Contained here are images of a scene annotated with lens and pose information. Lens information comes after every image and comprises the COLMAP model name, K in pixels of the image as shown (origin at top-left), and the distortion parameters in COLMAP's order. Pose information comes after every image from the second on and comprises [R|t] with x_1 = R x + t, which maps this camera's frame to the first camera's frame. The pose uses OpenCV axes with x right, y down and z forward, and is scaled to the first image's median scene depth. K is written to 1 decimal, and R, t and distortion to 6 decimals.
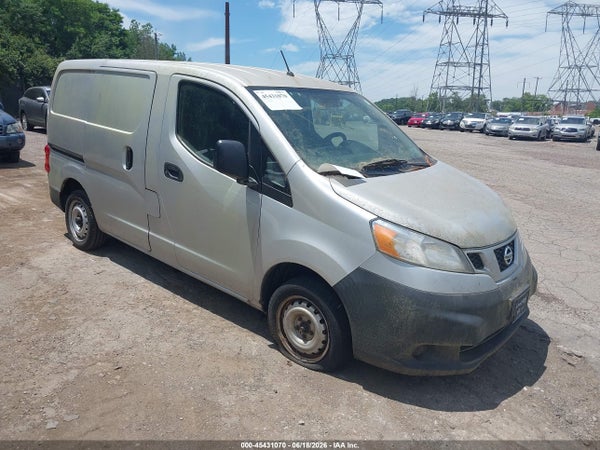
lens RADIAL K [[471.4, 0, 300.0], [0, 471.4, 225.0], [0, 0, 1]] dist [0.007735, 0.002651]
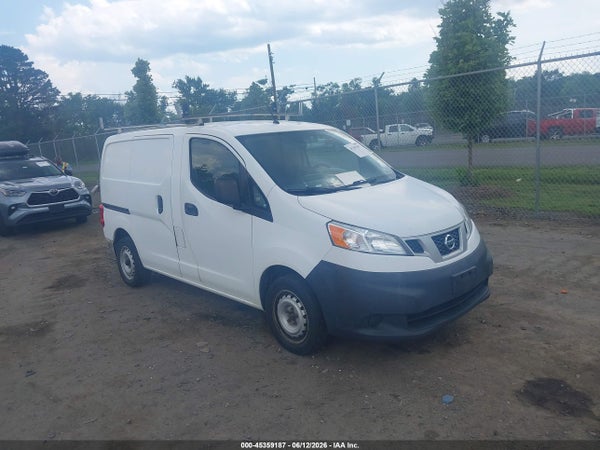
lens RADIAL K [[471.4, 0, 300.0], [0, 471.4, 225.0], [0, 0, 1]] dist [0.007735, 0.002651]
pose [[0.987198, -0.109467, -0.116006, 0.205396], [0.097636, 0.989858, -0.103194, 0.110371], [0.126126, 0.090547, 0.987873, -0.261116]]
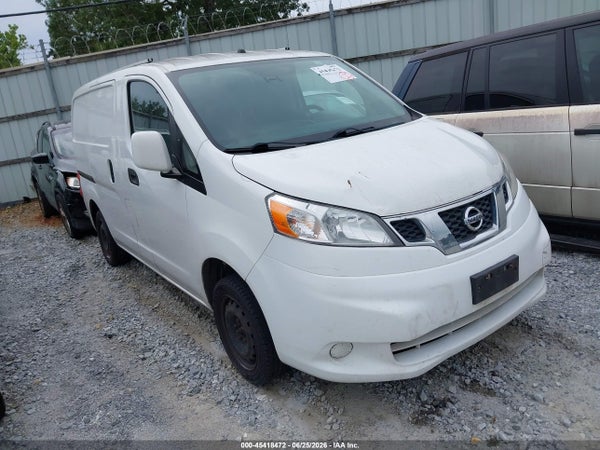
lens RADIAL K [[471.4, 0, 300.0], [0, 471.4, 225.0], [0, 0, 1]] dist [0.007735, 0.002651]
pose [[0.953932, -0.125035, -0.272726, 0.382503], [0.125120, 0.991993, -0.017155, 0.054228], [0.272687, -0.017759, 0.961939, 0.204883]]
